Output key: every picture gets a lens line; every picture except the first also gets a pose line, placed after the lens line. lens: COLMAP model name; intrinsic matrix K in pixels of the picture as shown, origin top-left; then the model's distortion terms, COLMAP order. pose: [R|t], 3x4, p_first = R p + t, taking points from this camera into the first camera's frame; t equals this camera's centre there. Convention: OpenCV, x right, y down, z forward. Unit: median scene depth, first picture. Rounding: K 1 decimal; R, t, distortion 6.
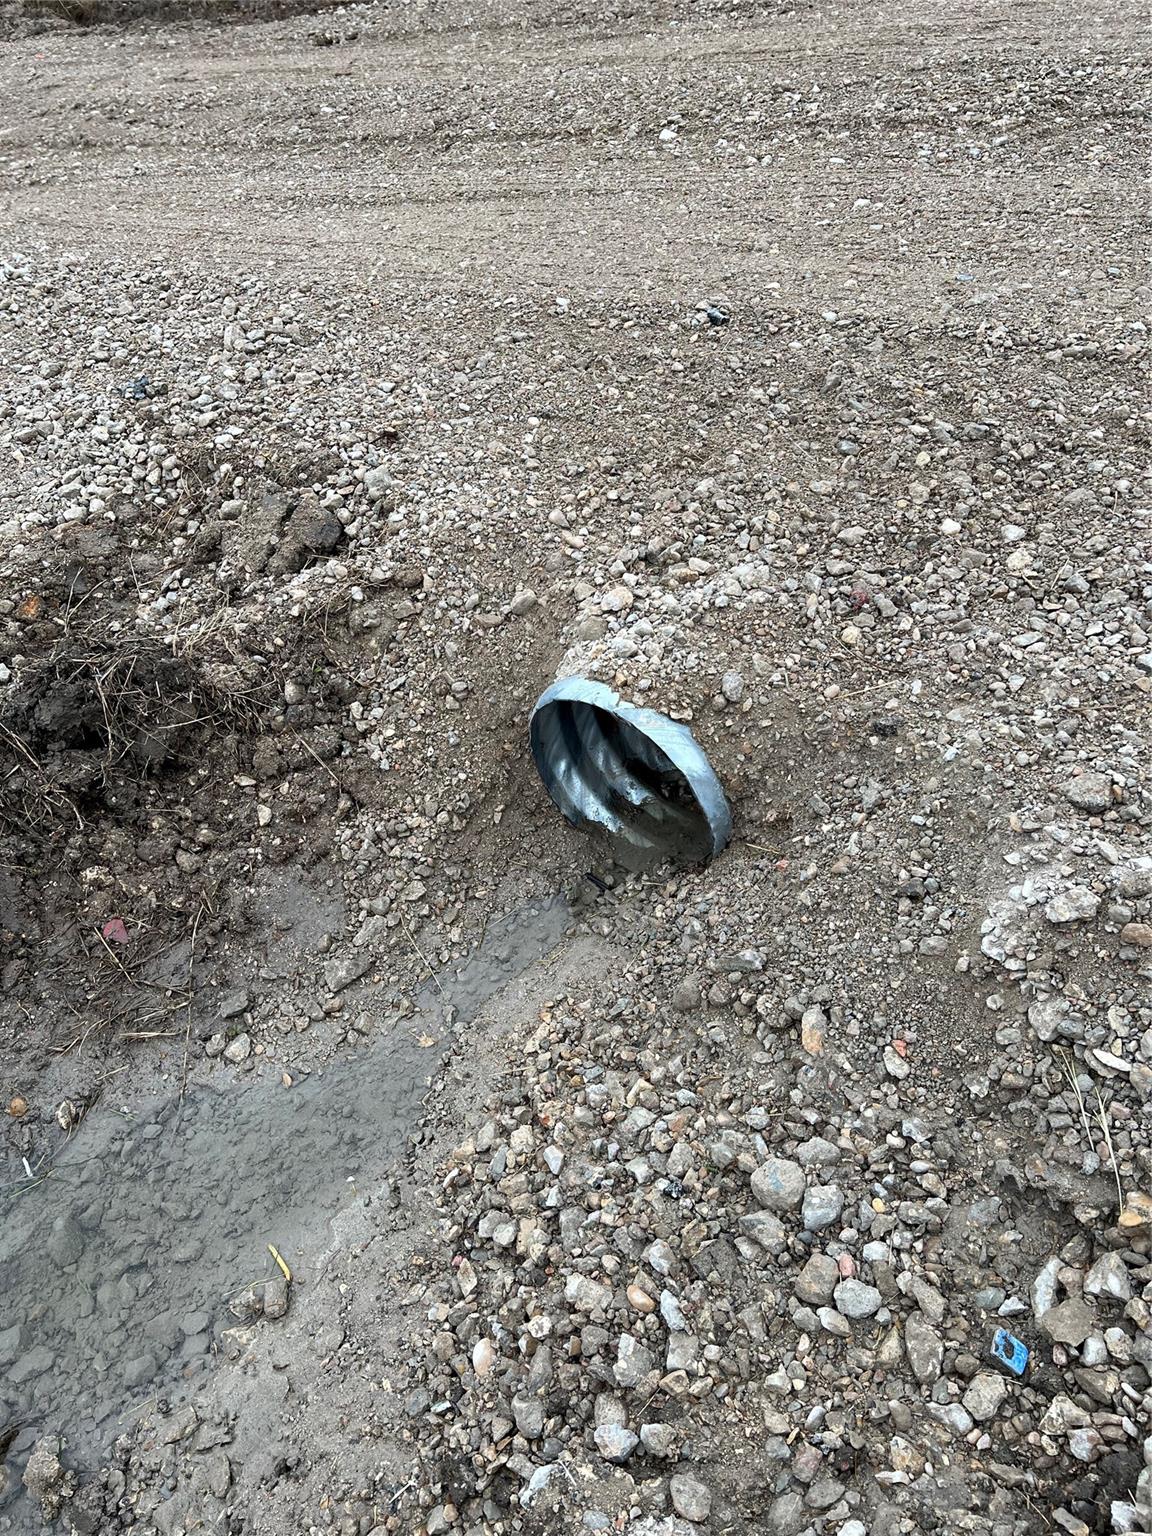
lens RADIAL K [[1142.8, 0, 561.1], [0, 1142.8, 765.7], [0, 0, 1]] dist [0.055031, -0.067043]
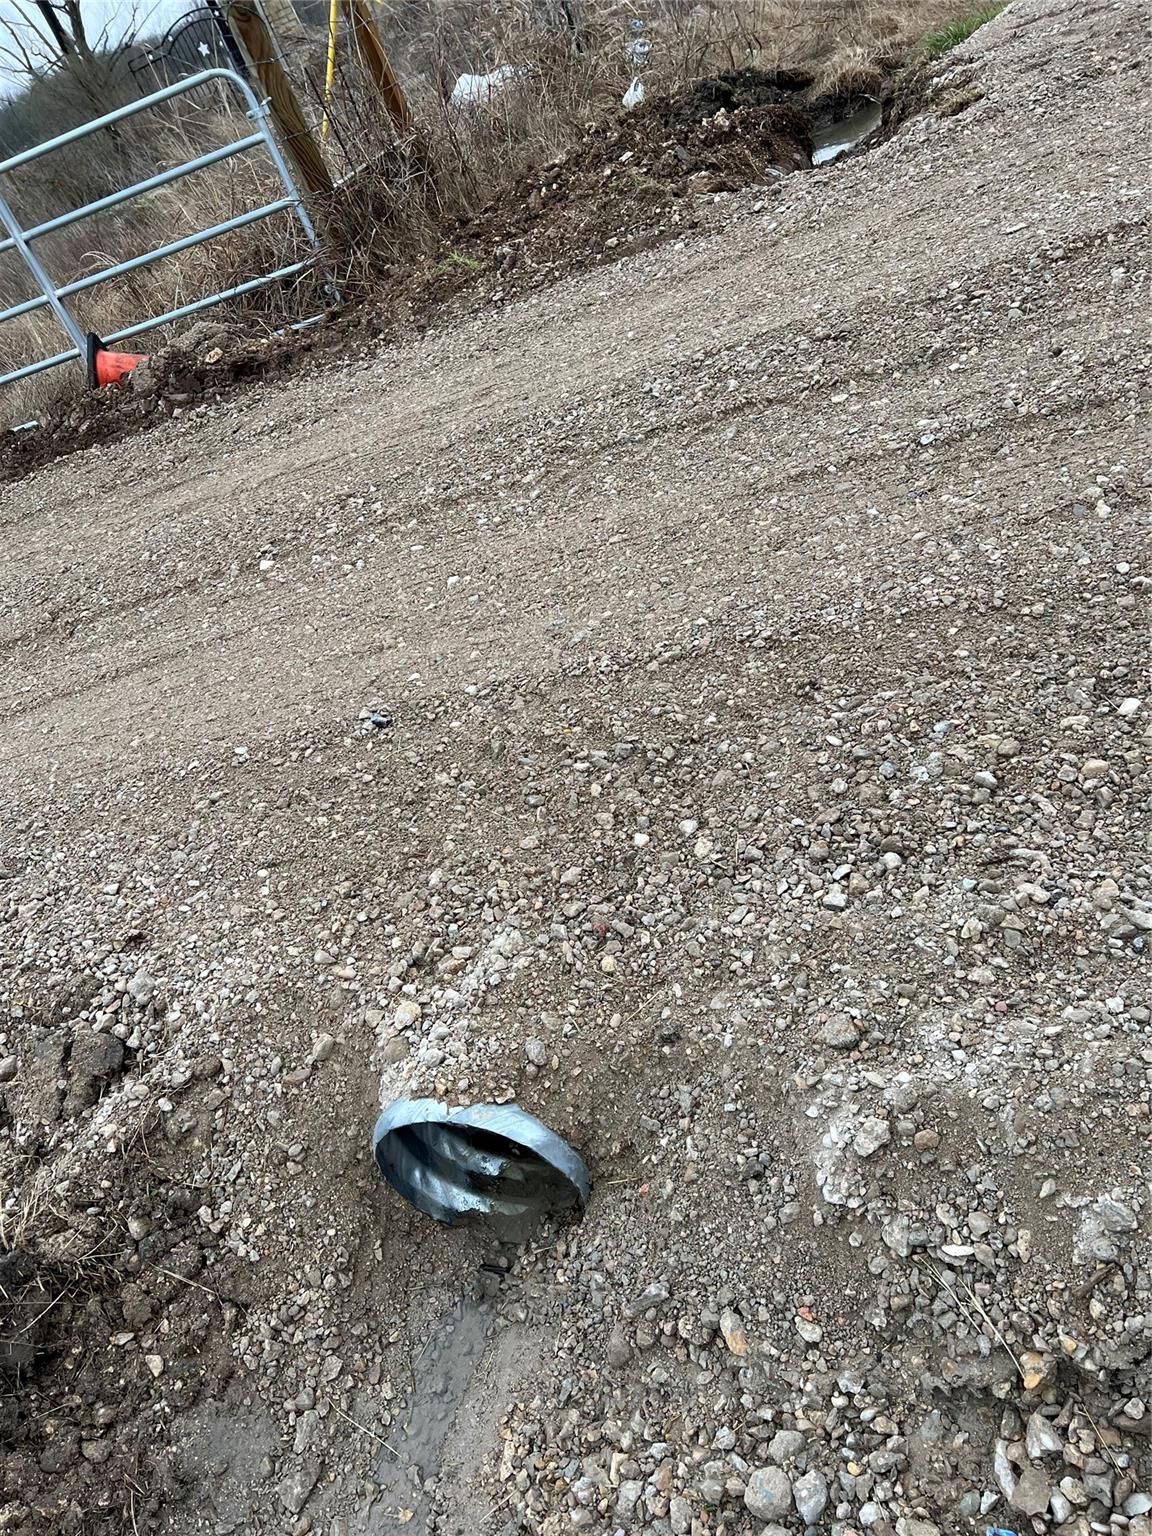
lens RADIAL K [[1142.8, 0, 561.1], [0, 1142.8, 765.7], [0, 0, 1]] dist [0.055031, -0.067043]
pose [[0.895032, -0.371392, 0.246952, -0.001868], [0.417379, 0.892637, -0.170274, -0.114027], [-0.157200, 0.255474, 0.953950, -0.147614]]
